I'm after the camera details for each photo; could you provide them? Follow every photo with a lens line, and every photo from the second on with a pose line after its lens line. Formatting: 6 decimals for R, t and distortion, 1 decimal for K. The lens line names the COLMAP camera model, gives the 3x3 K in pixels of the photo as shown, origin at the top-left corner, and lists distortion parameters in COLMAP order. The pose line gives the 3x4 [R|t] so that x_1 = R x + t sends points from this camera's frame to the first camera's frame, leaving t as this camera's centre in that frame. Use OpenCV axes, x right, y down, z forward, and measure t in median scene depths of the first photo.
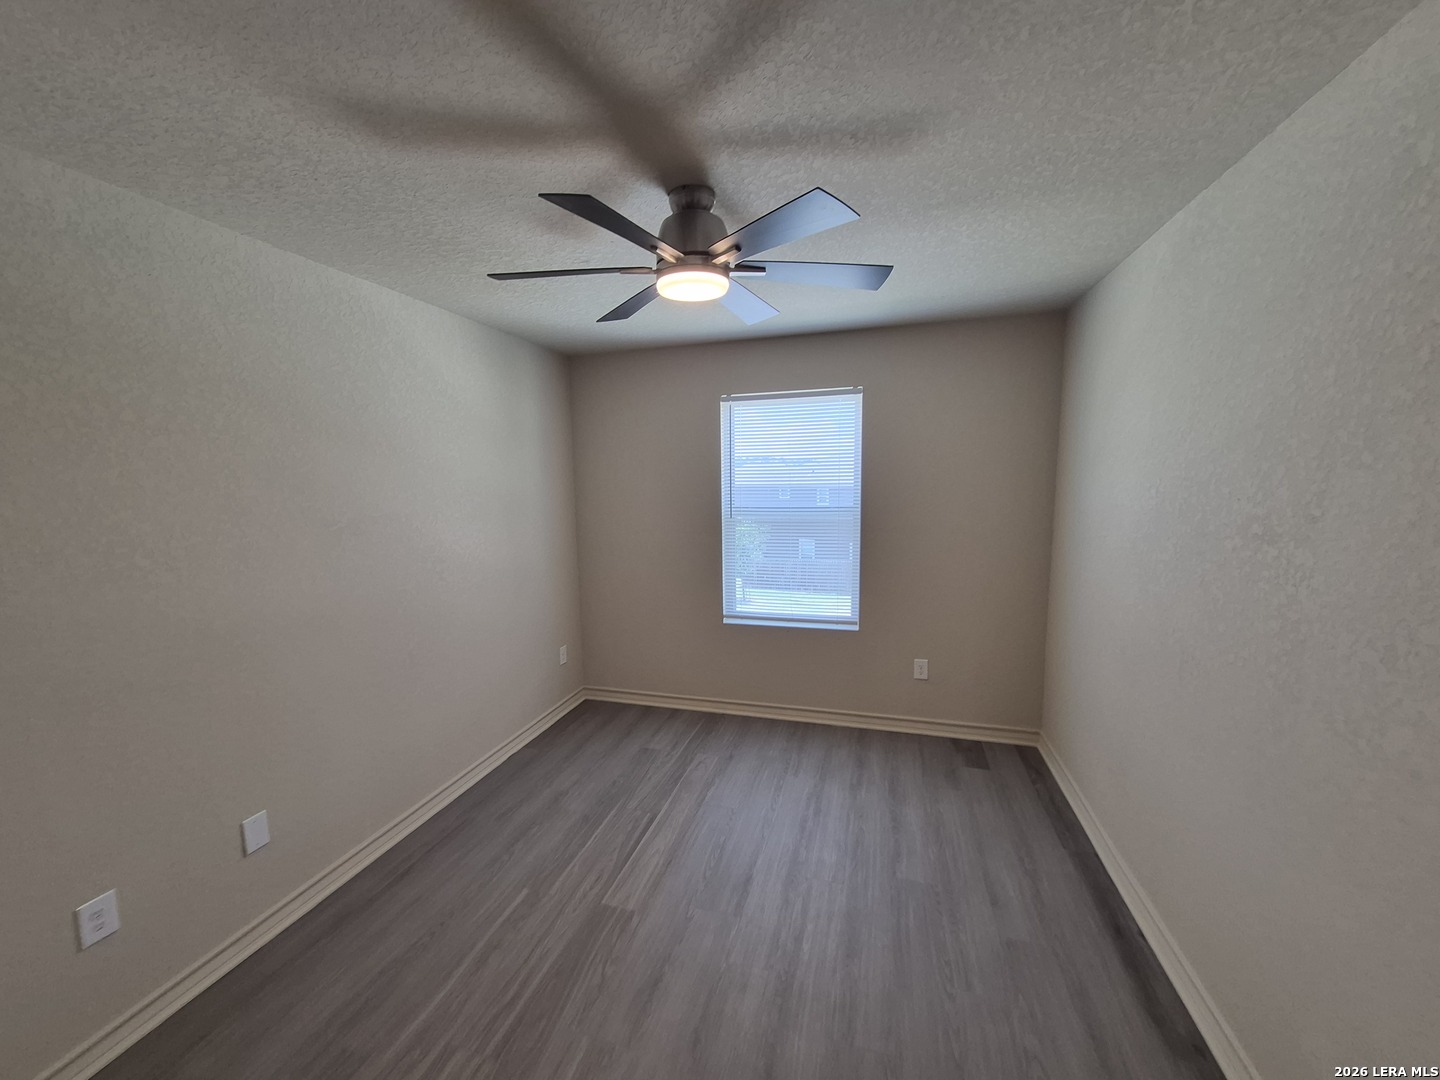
lens RADIAL K [[572.7, 0, 708.3], [0, 572.7, 542.4], [0, 0, 1]] dist [0.003069, -0.000103]
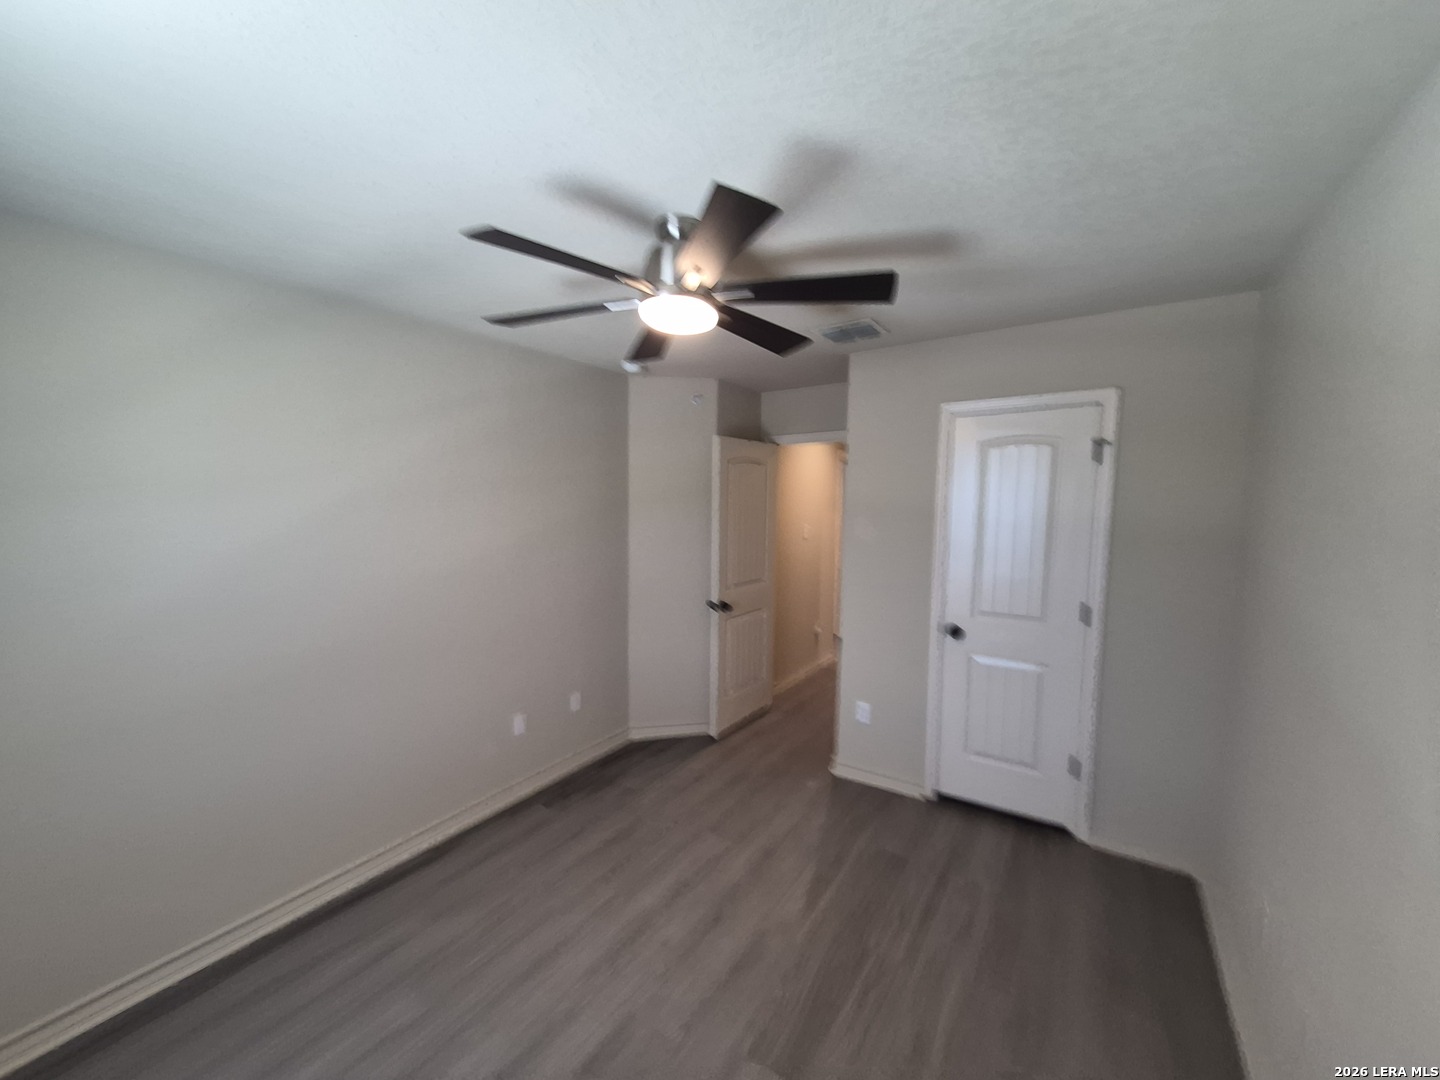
lens RADIAL K [[569.1, 0, 703.3], [0, 569.1, 522.5], [0, 0, 1]] dist [0.002269, 0.000097]
pose [[-0.949812, 0.010611, 0.312641, -0.254177], [0.061851, 0.986065, 0.154438, -0.166699], [-0.306645, 0.166024, -0.937232, 1.268329]]
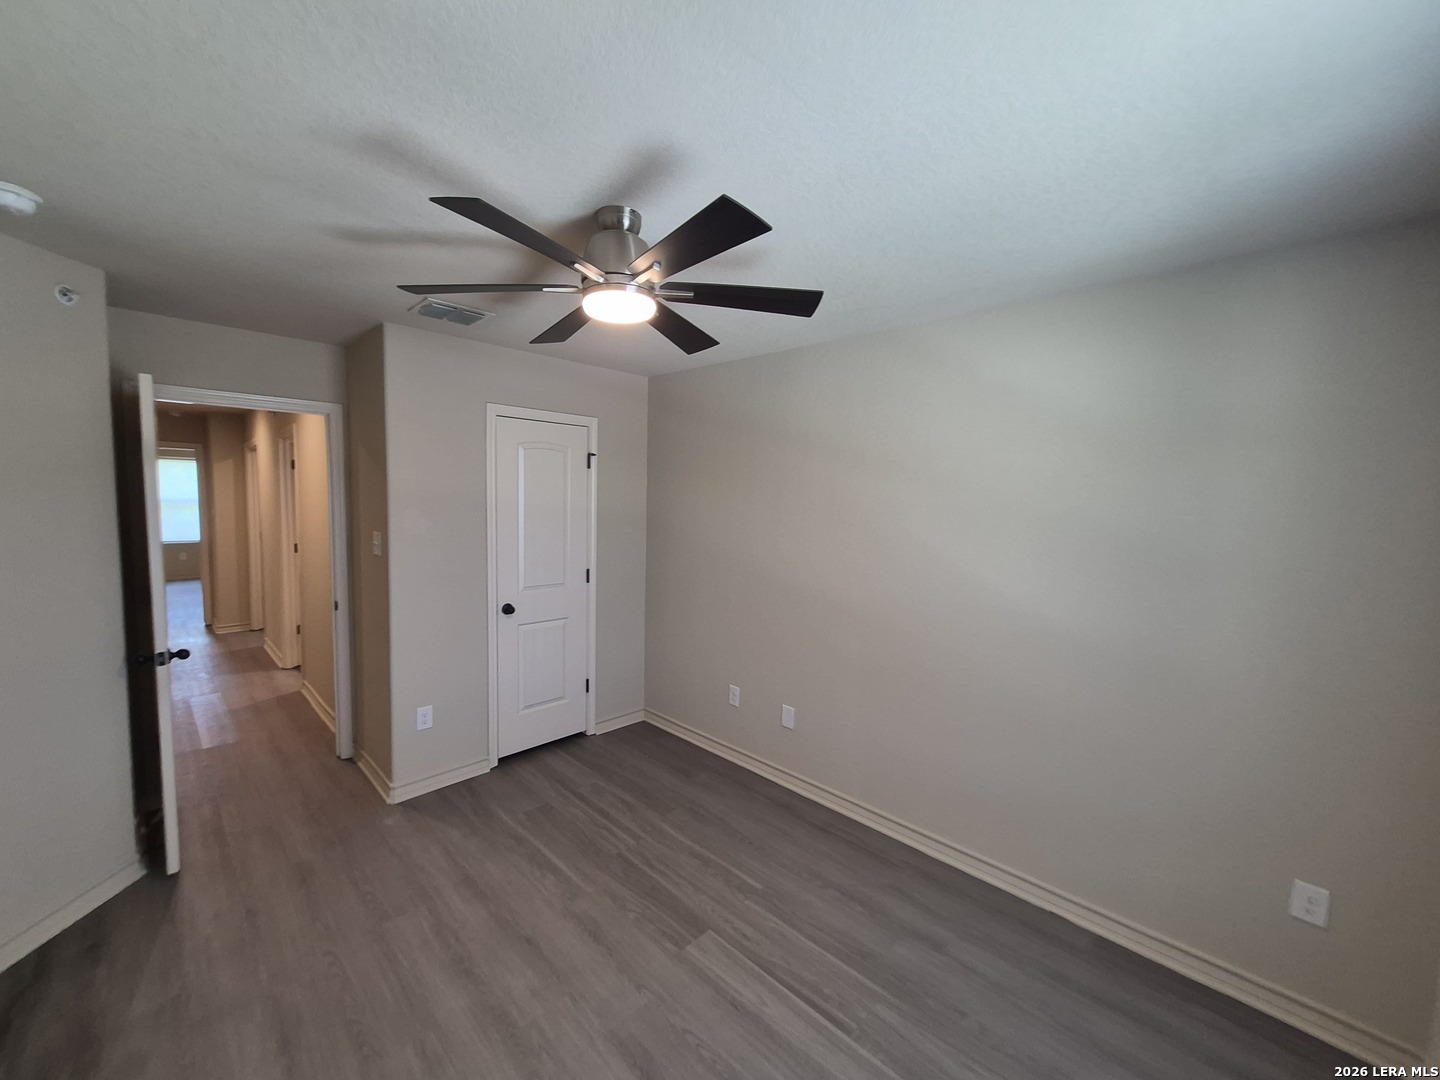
lens RADIAL K [[565.0, 0, 711.7], [0, 565.0, 545.8], [0, 0, 1]] dist [0.004562, -0.000334]
pose [[-0.470845, 0.084833, -0.878128, 0.486670], [-0.113660, 0.981238, 0.155737, -0.138627], [0.874864, 0.173136, -0.452369, 1.053212]]
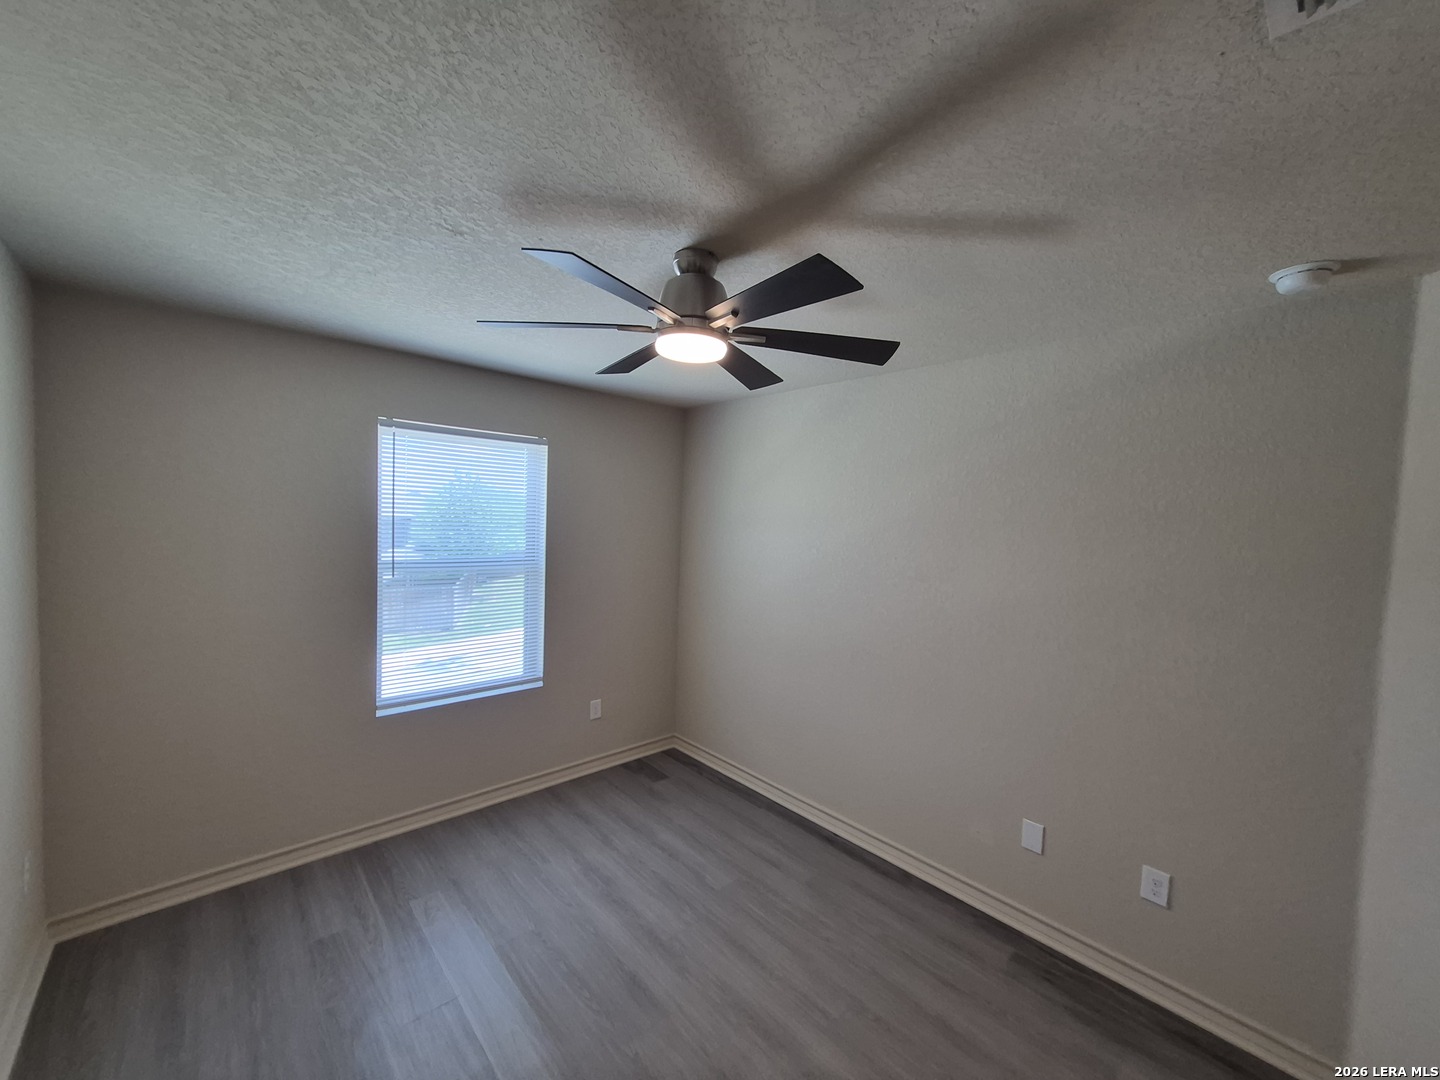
lens RADIAL K [[565.4, 0, 705.9], [0, 565.4, 540.3], [0, 0, 1]] dist [0.010548, -0.000049]
pose [[0.521917, 0.000593, 0.852996, -0.531023], [0.054784, 0.997912, -0.034214, -0.057111], [-0.851235, 0.064587, 0.520795, 0.323950]]
